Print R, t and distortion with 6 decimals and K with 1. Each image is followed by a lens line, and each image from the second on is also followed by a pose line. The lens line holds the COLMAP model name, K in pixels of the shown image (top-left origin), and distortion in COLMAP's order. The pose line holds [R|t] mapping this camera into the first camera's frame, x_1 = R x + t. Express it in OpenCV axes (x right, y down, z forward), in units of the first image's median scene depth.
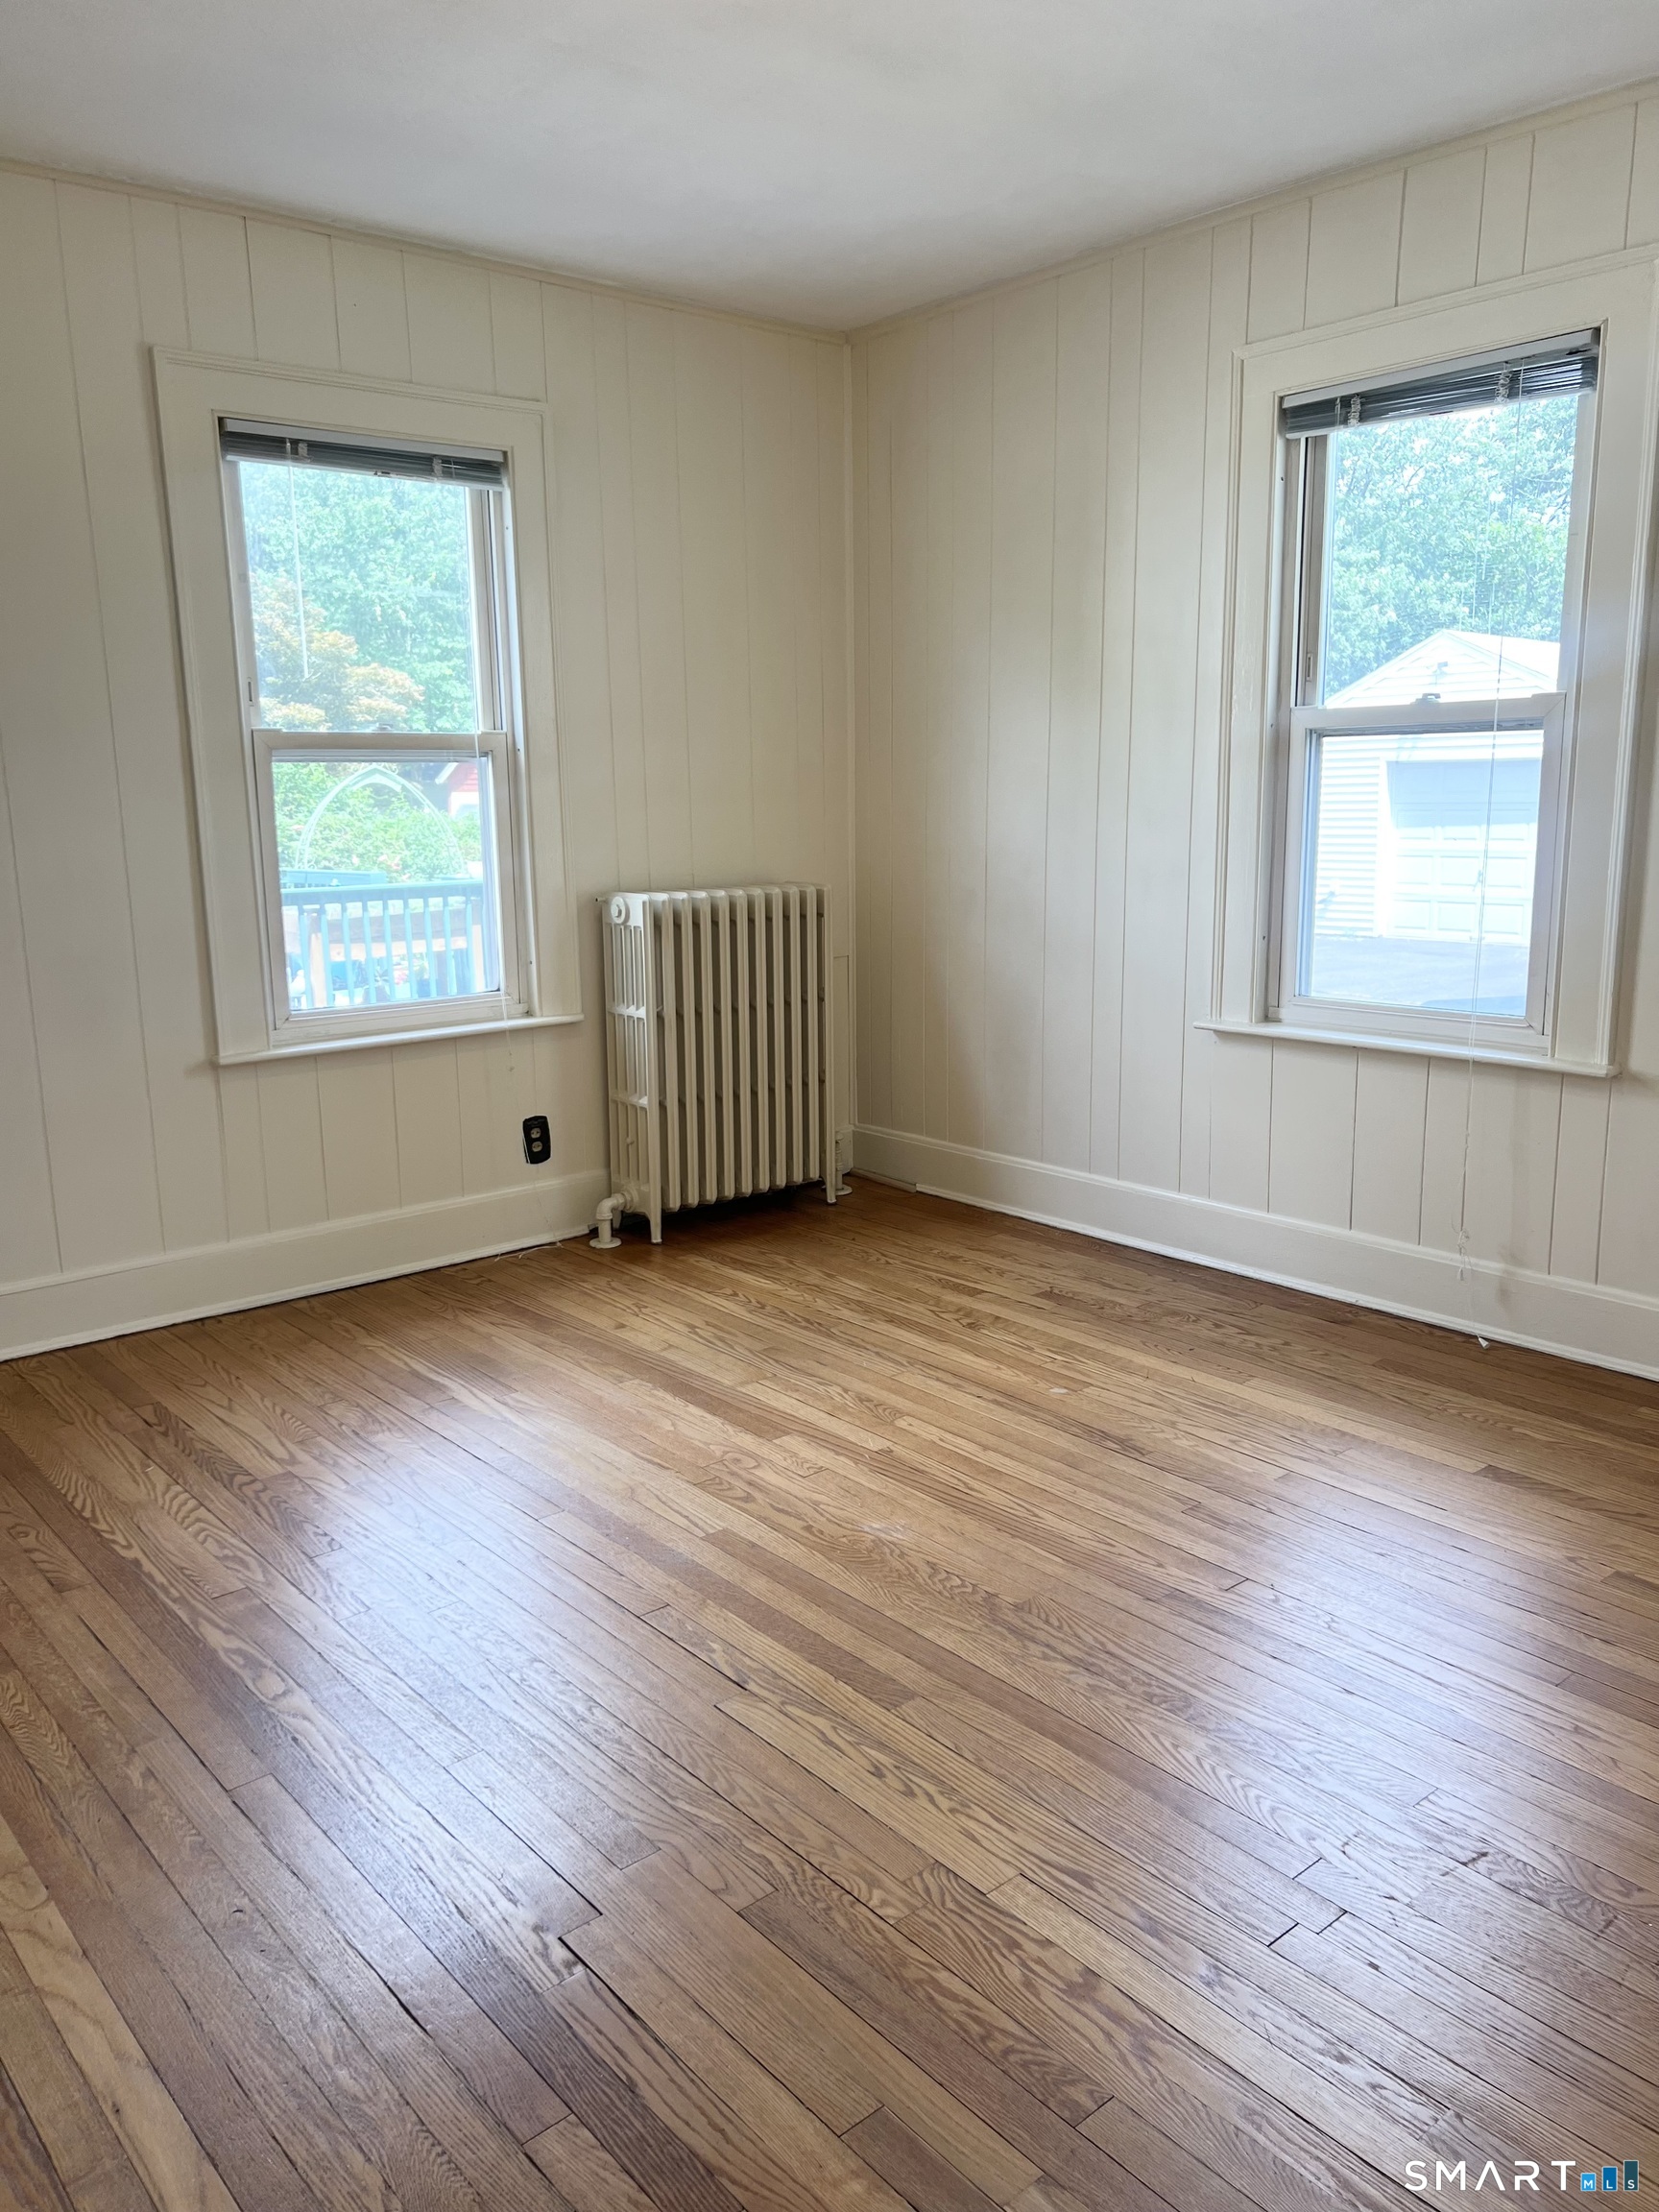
lens RADIAL K [[1662.2, 0, 826.1], [0, 1662.2, 1103.2], [0, 0, 1]] dist [0.016551, -0.015342]
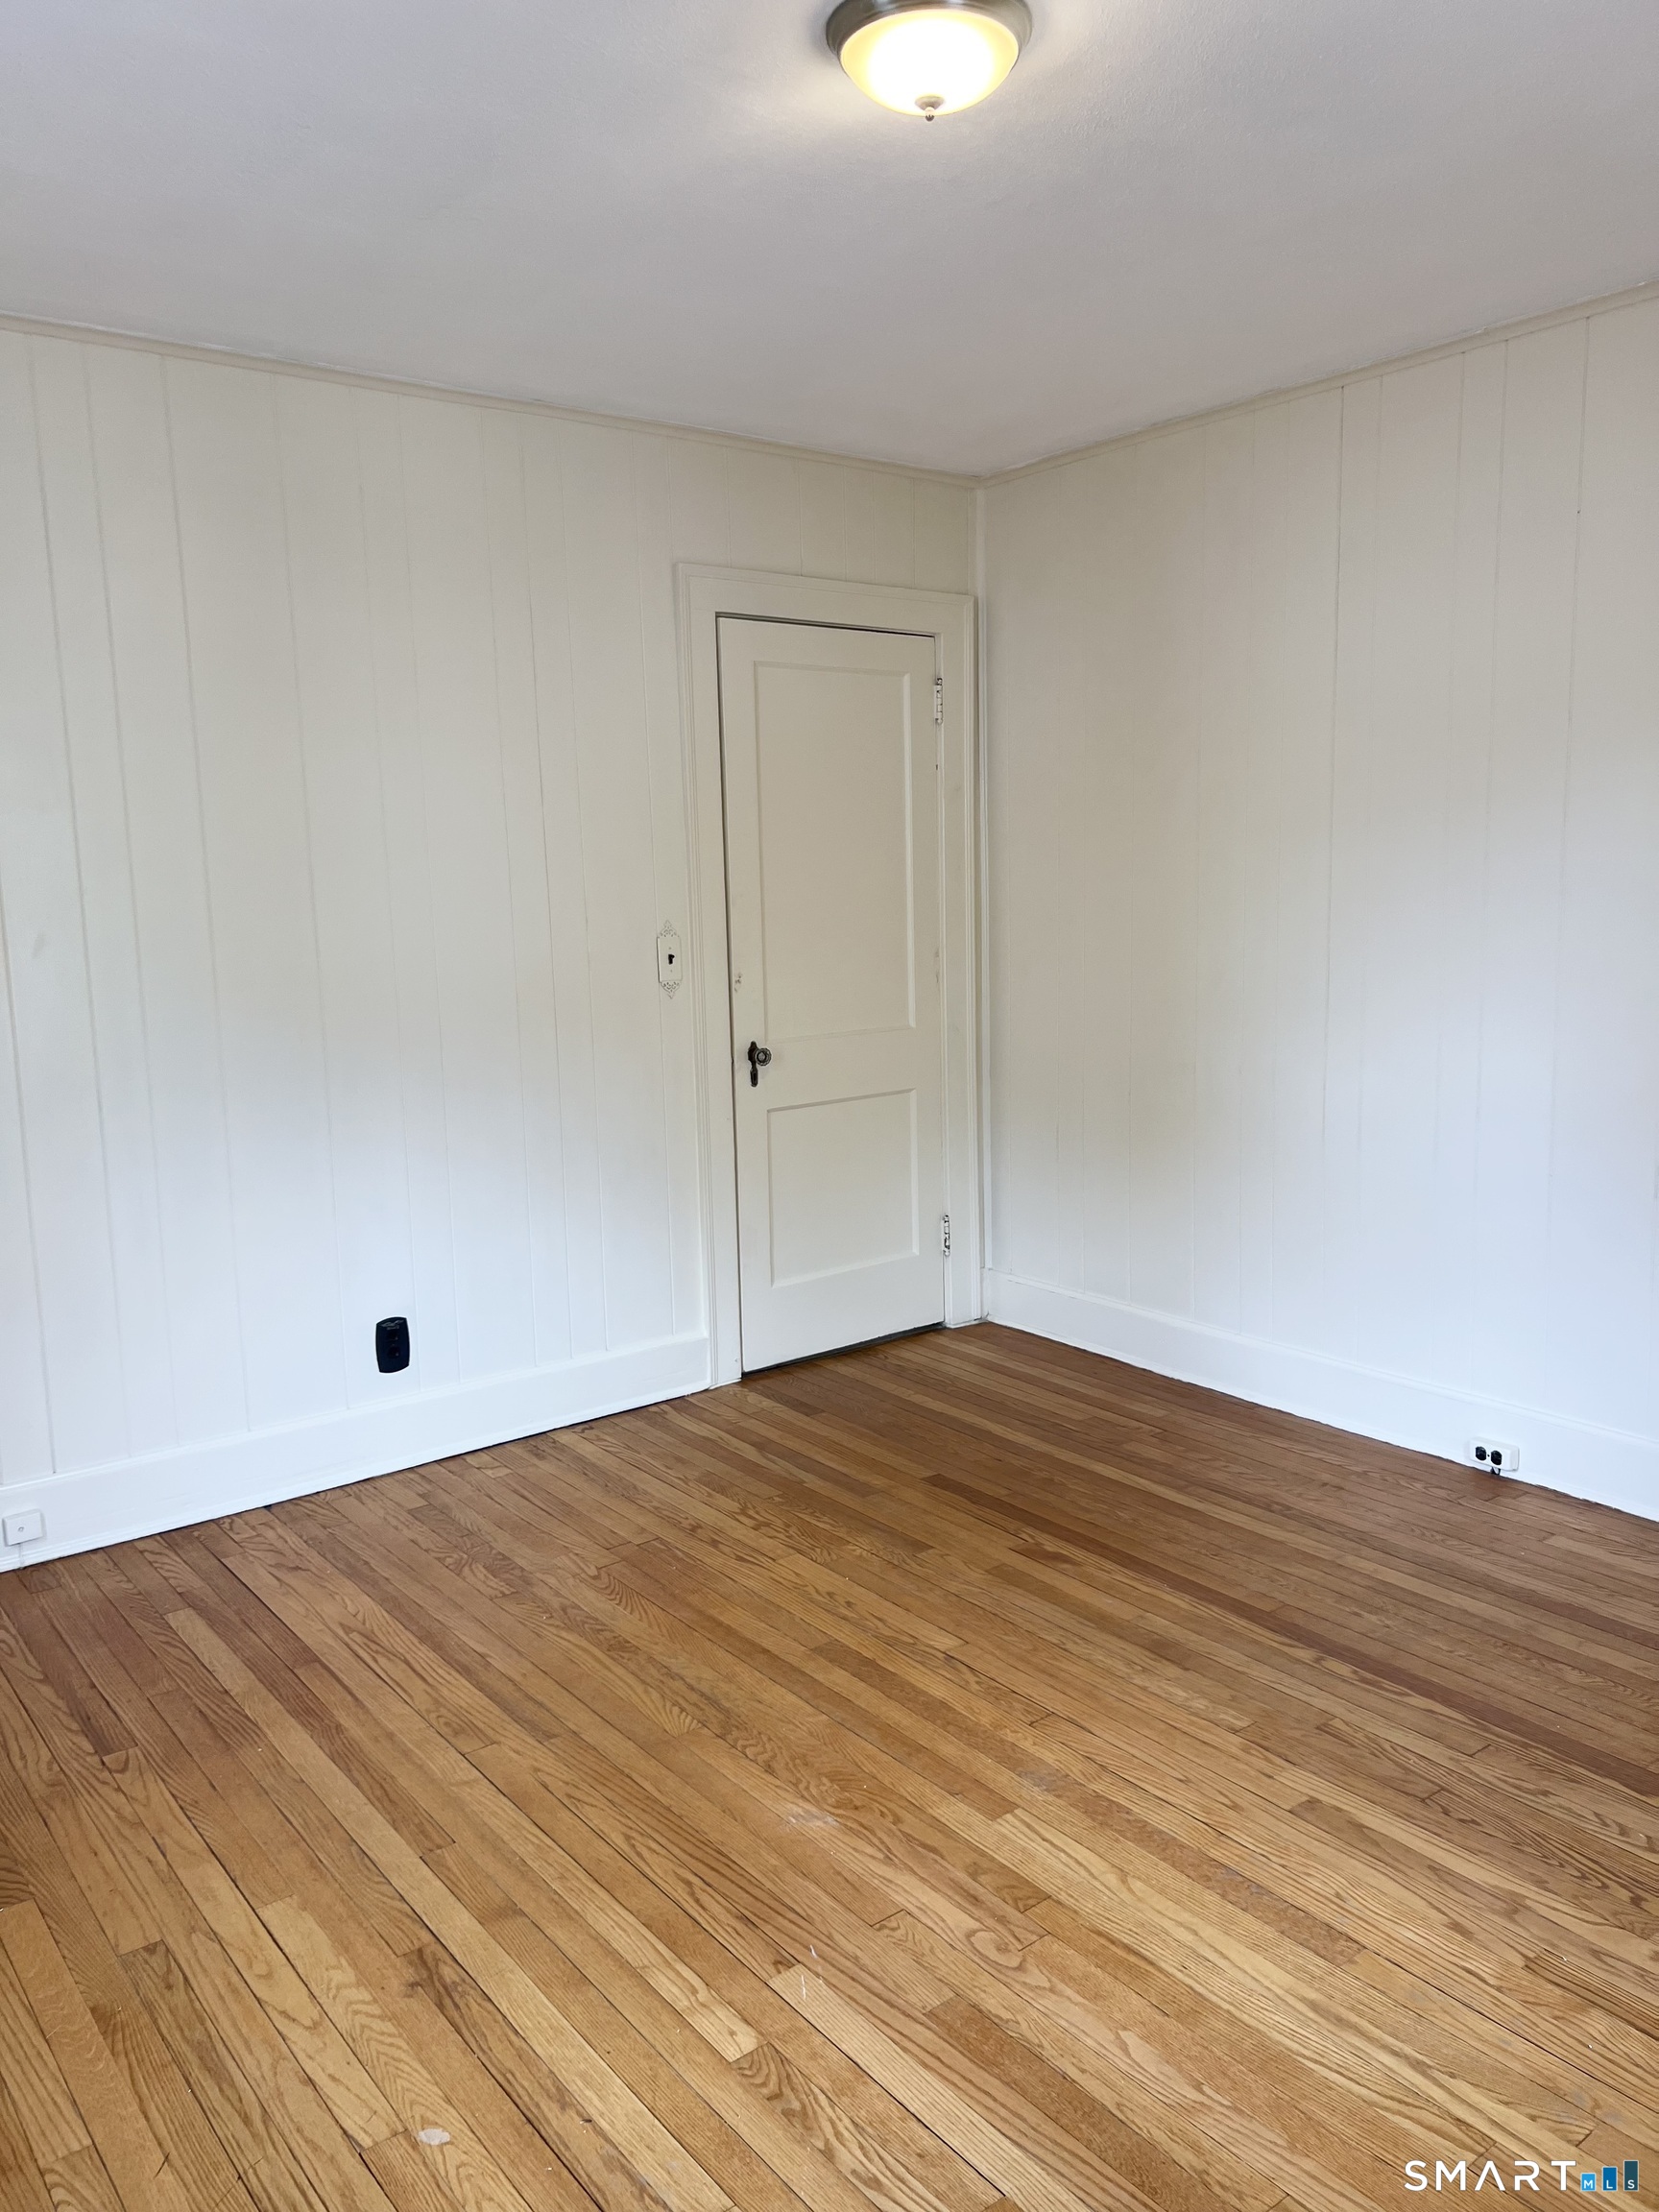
lens RADIAL K [[1662.2, 0, 829.9], [0, 1662.2, 1106.1], [0, 0, 1]] dist [0.016551, -0.015342]
pose [[-0.998639, 0.016450, 0.049491, -0.023852], [0.031662, 0.945295, 0.324677, -0.367589], [-0.041443, 0.325802, -0.944529, 1.638759]]
